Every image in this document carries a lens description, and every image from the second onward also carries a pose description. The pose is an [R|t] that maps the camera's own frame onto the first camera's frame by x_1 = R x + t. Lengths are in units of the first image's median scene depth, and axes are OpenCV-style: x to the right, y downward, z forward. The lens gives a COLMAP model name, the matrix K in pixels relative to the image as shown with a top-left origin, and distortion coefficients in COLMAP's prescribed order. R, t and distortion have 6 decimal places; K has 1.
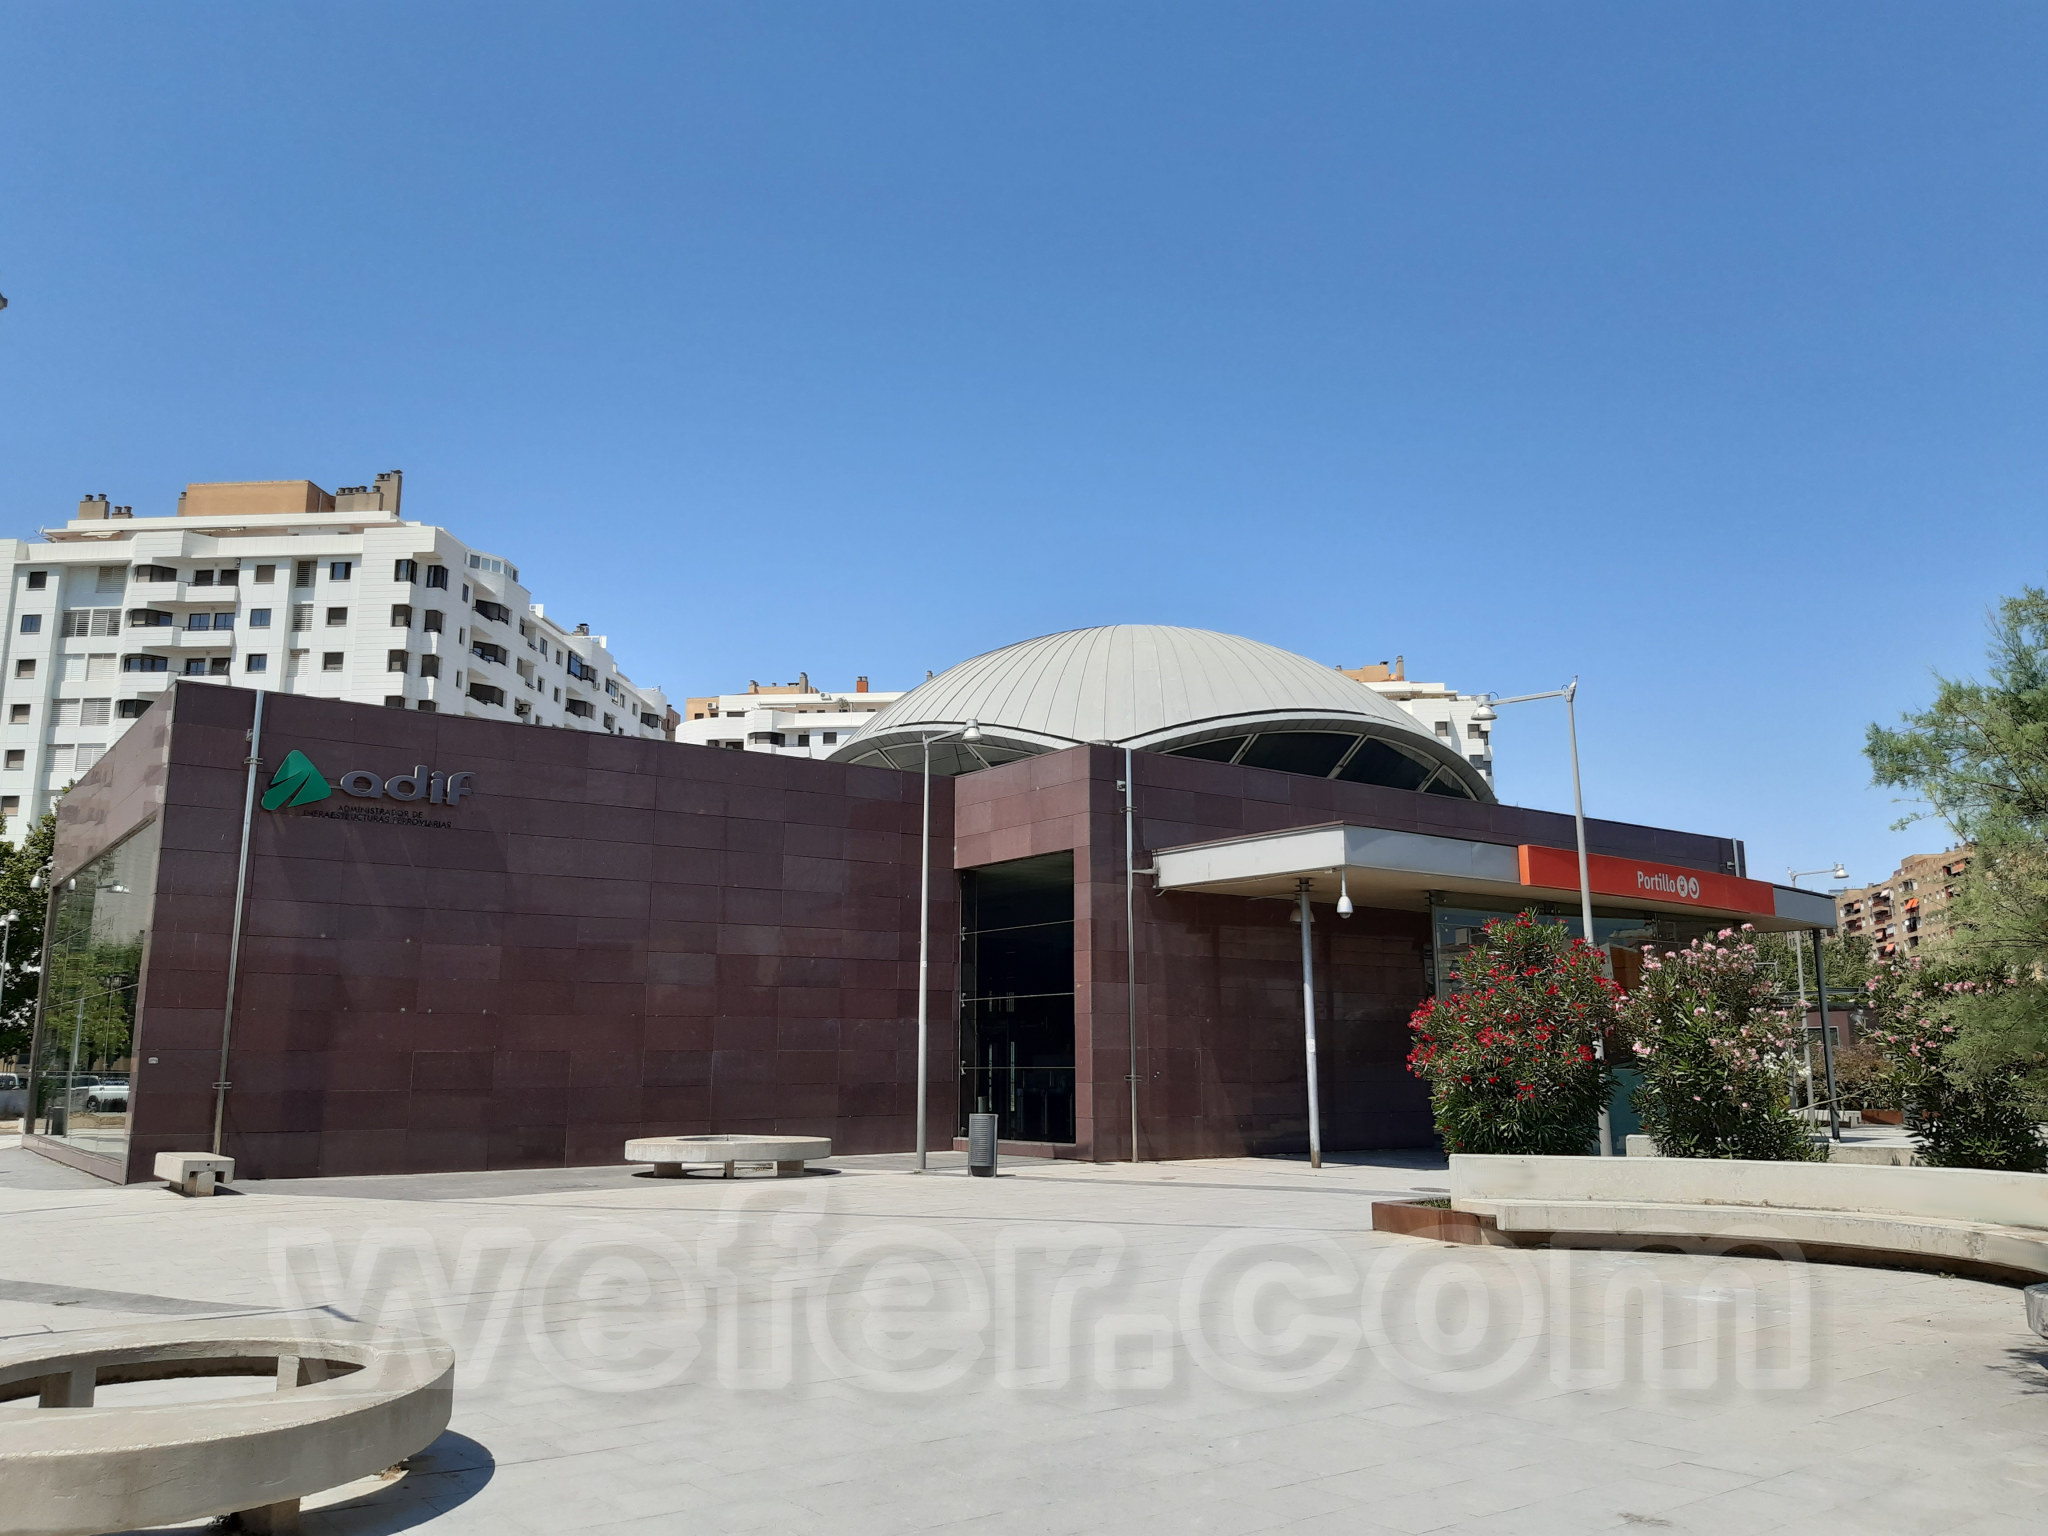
lens RADIAL K [[1580.0, 0, 1024.0], [0, 1580.0, 768.0], [0, 0, 1]] dist [0.076453, -0.163339]
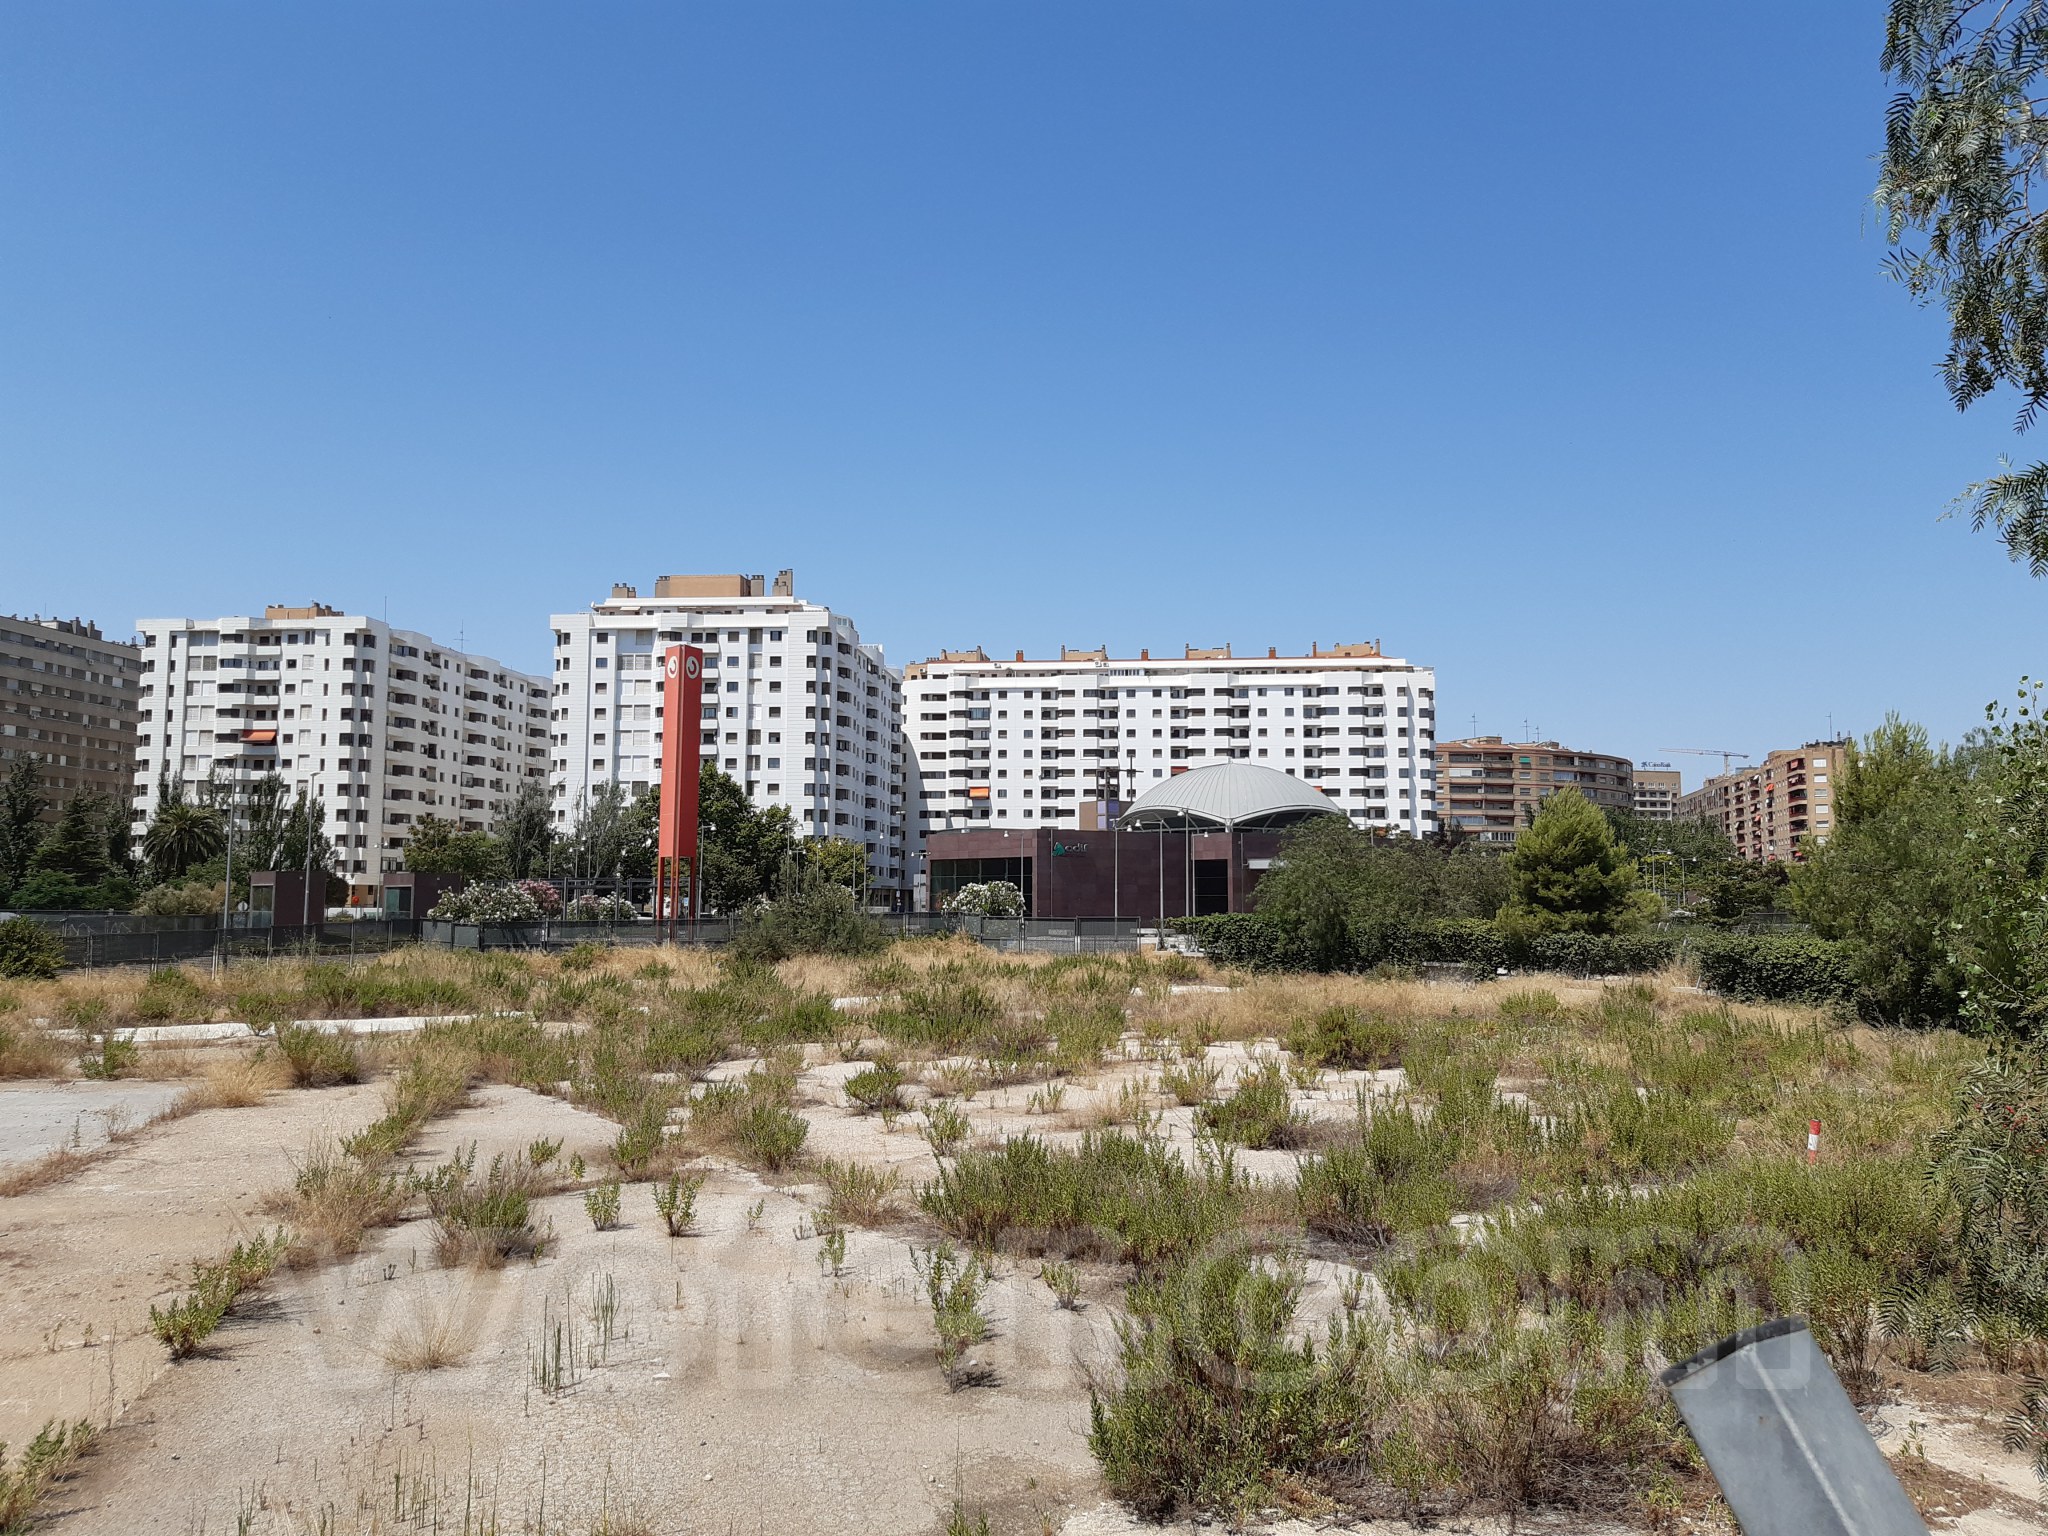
lens RADIAL K [[1511.0, 0, 1024.0], [0, 1511.0, 768.0], [0, 0, 1]] dist [-0.000759, -0.000868]
pose [[0.999736, 0.004205, -0.022578, -0.105197], [-0.001950, 0.995089, 0.098969, -0.142833], [0.022884, -0.098899, 0.994834, -0.713063]]
